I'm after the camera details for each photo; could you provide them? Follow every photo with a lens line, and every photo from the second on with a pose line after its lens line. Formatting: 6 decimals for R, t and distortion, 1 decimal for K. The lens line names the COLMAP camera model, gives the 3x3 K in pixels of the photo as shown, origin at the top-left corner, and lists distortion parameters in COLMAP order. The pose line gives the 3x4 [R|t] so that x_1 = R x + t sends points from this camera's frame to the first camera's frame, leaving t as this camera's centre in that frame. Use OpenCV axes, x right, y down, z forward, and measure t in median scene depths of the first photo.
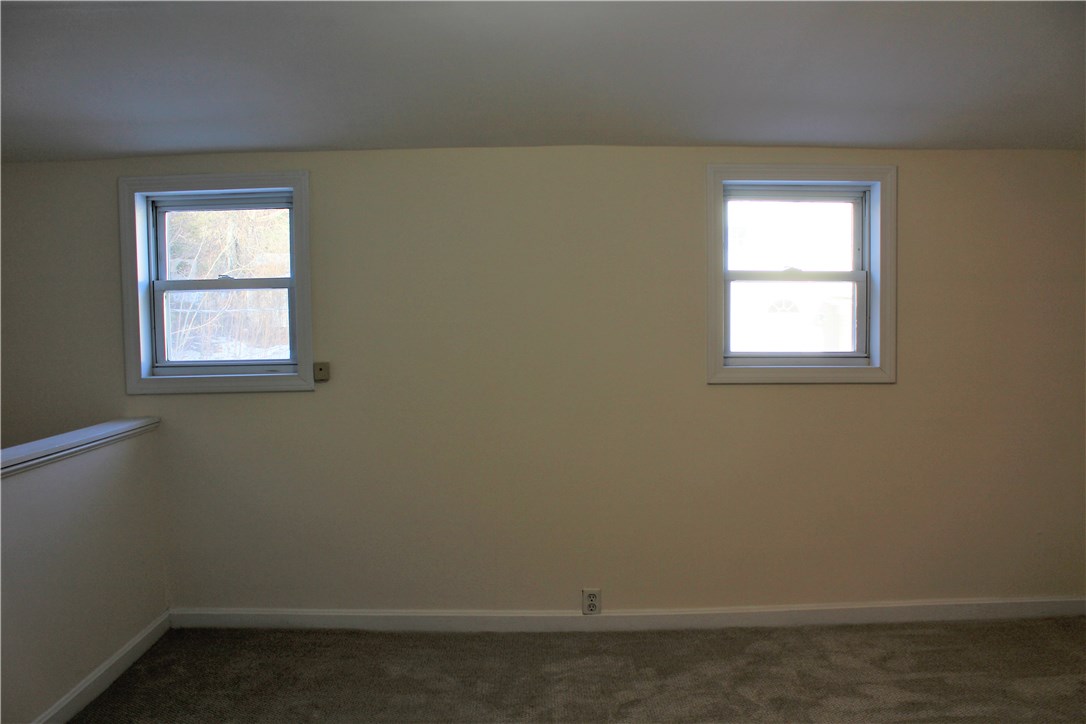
lens RADIAL K [[896.0, 0, 545.5], [0, 896.0, 367.8], [0, 0, 1]] dist [-0.151207, 0.129498]
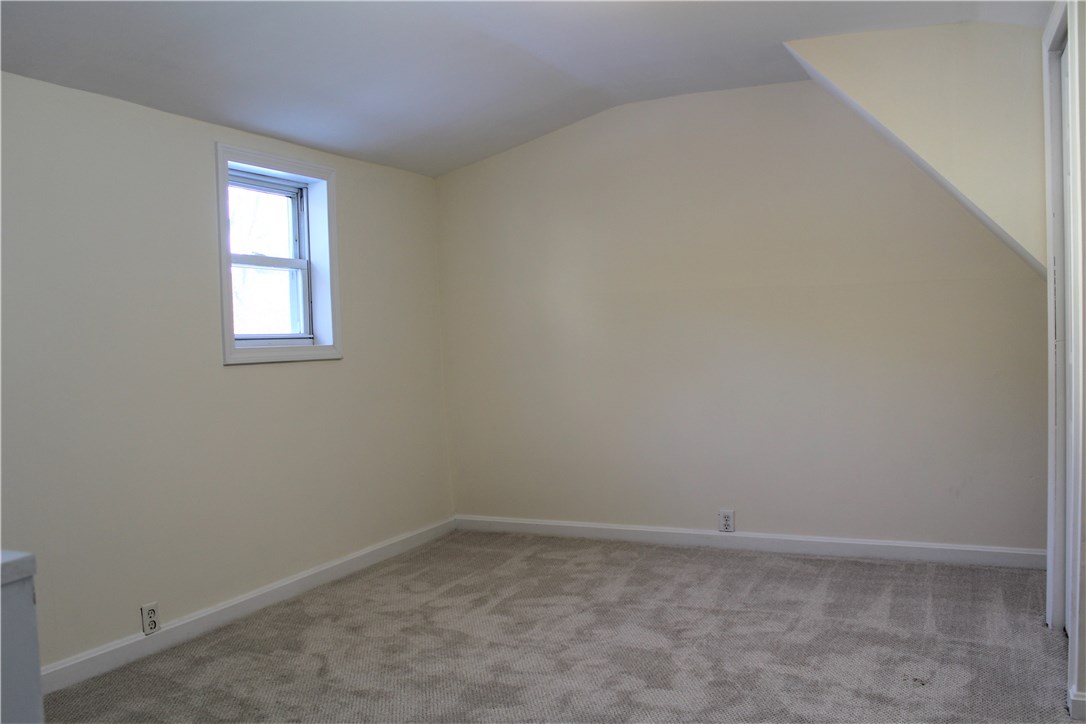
lens RADIAL K [[935.0, 0, 543.0], [0, 935.0, 362.0], [0, 0, 1]] dist [-0.160939, 0.154662]
pose [[0.444847, -0.038563, 0.894776, -0.566279], [0.087785, 0.996139, -0.000712, 0.045848], [-0.891294, 0.078864, 0.446515, 0.236033]]
